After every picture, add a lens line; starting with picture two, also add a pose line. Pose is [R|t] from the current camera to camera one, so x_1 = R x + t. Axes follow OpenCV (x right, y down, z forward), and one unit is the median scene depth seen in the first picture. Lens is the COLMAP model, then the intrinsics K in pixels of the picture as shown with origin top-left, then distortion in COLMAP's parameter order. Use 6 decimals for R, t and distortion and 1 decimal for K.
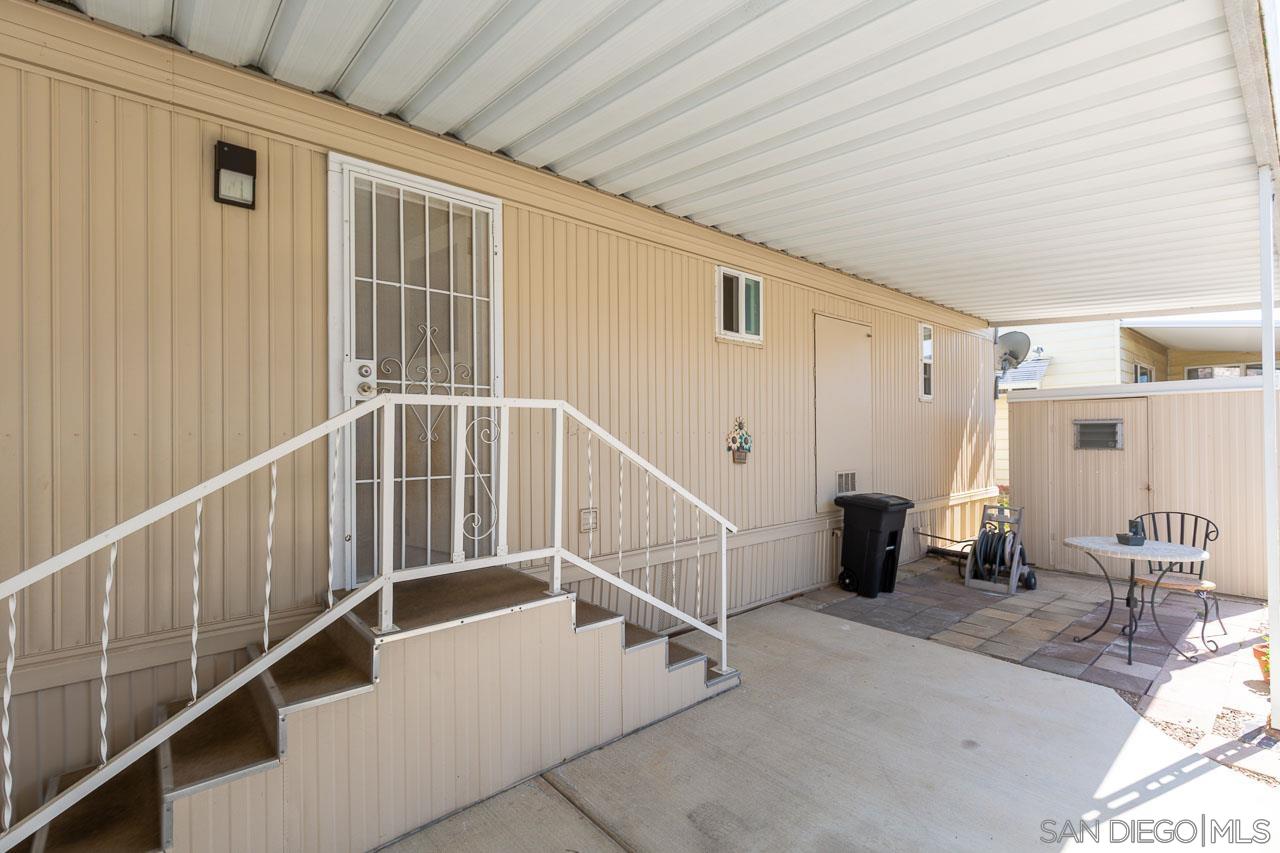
lens RADIAL K [[577.8, 0, 638.5], [0, 577.8, 426.0], [0, 0, 1]] dist [0.001113, 0.000085]
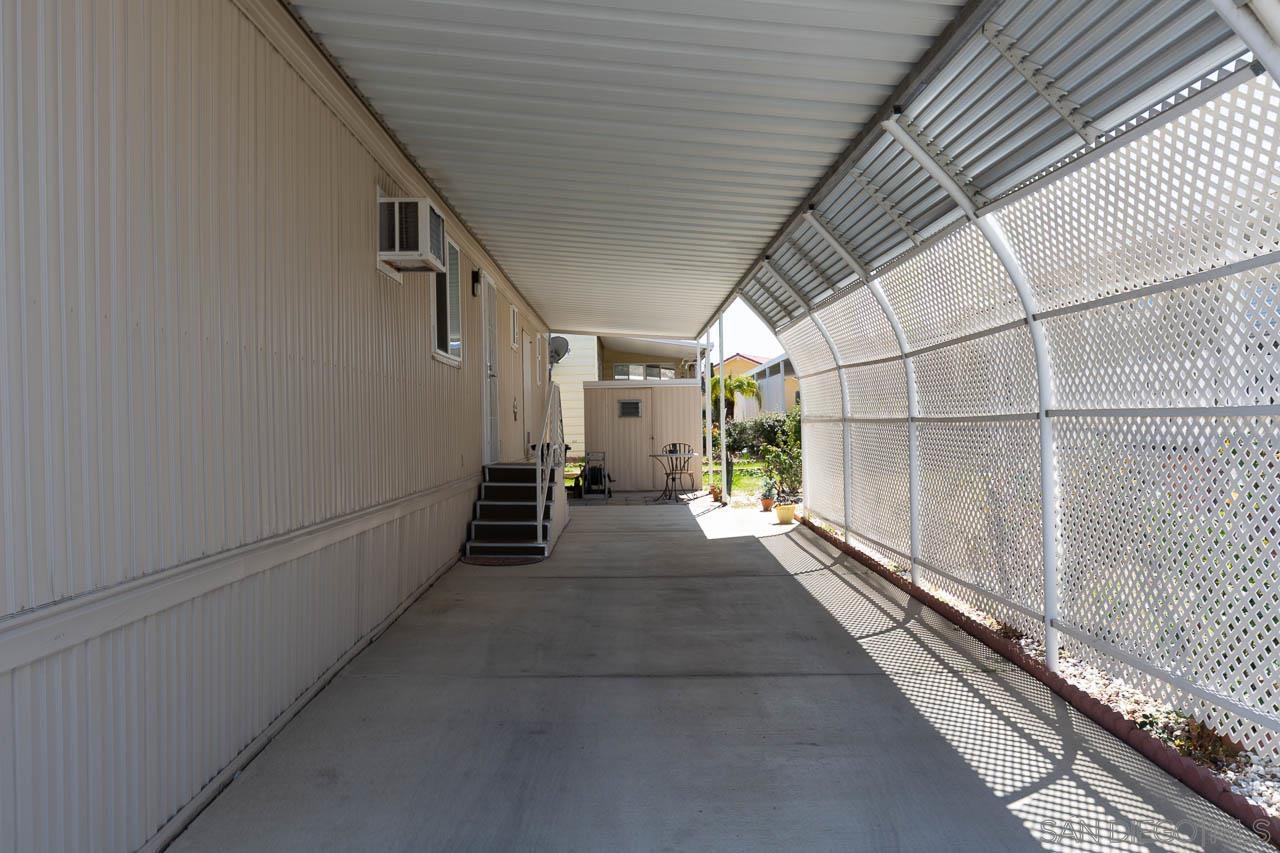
lens RADIAL K [[954.8, 0, 640.3], [0, 954.8, 424.3], [0, 0, 1]] dist [0.000162, 0.000002]
pose [[0.634900, -0.004187, 0.772583, -1.380847], [0.001915, 0.999991, 0.003845, 0.050939], [-0.772592, -0.000962, 0.634902, -0.824156]]
